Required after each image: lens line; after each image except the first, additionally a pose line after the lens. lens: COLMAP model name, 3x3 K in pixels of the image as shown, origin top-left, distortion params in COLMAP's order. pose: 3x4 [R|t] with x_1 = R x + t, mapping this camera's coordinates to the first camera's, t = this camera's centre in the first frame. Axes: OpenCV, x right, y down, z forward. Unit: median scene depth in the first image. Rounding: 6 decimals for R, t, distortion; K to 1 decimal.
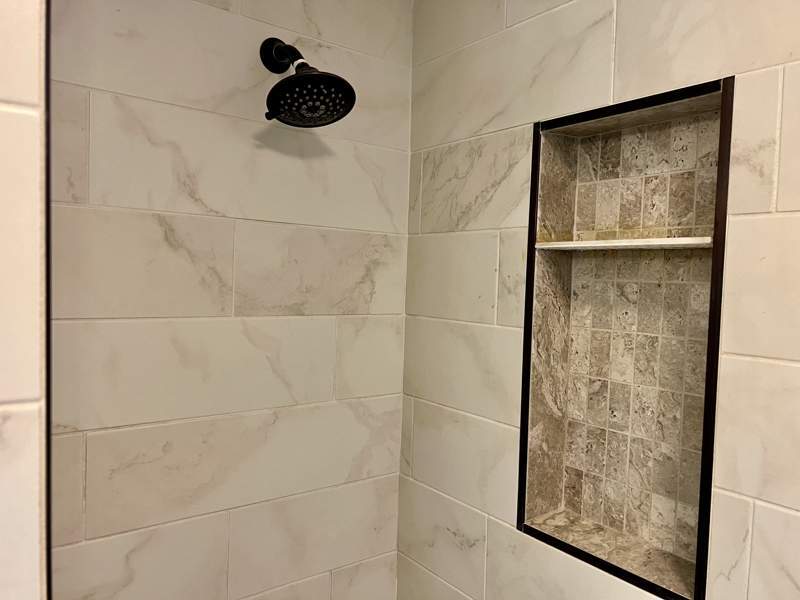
lens RADIAL K [[601.2, 0, 396.5], [0, 601.2, 303.7], [0, 0, 1]] dist [0.062054, -0.066278]
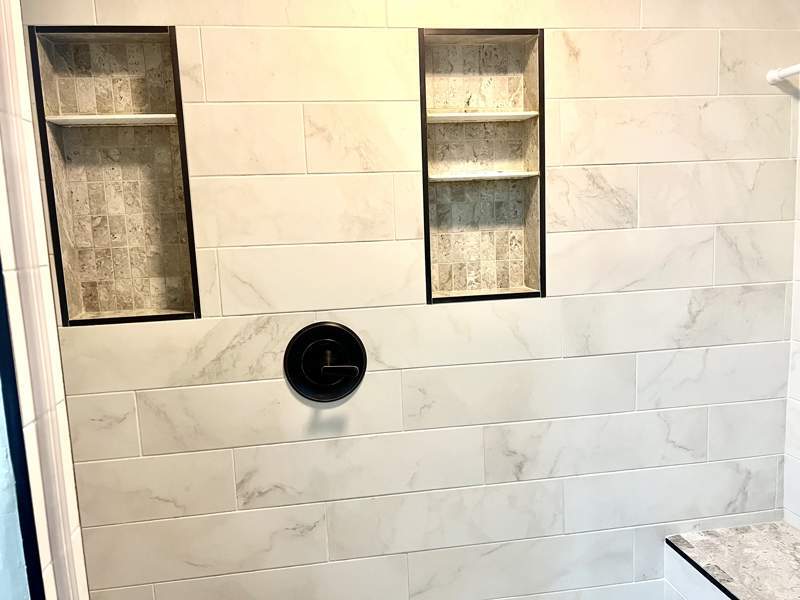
lens RADIAL K [[601.2, 0, 400.1], [0, 601.2, 301.1], [0, 0, 1]] dist [0.062054, -0.066278]
pose [[0.460098, -0.164686, 0.872461, -0.693681], [0.104750, 0.985853, 0.130849, 0.222472], [-0.881667, 0.031187, 0.470839, -0.364832]]
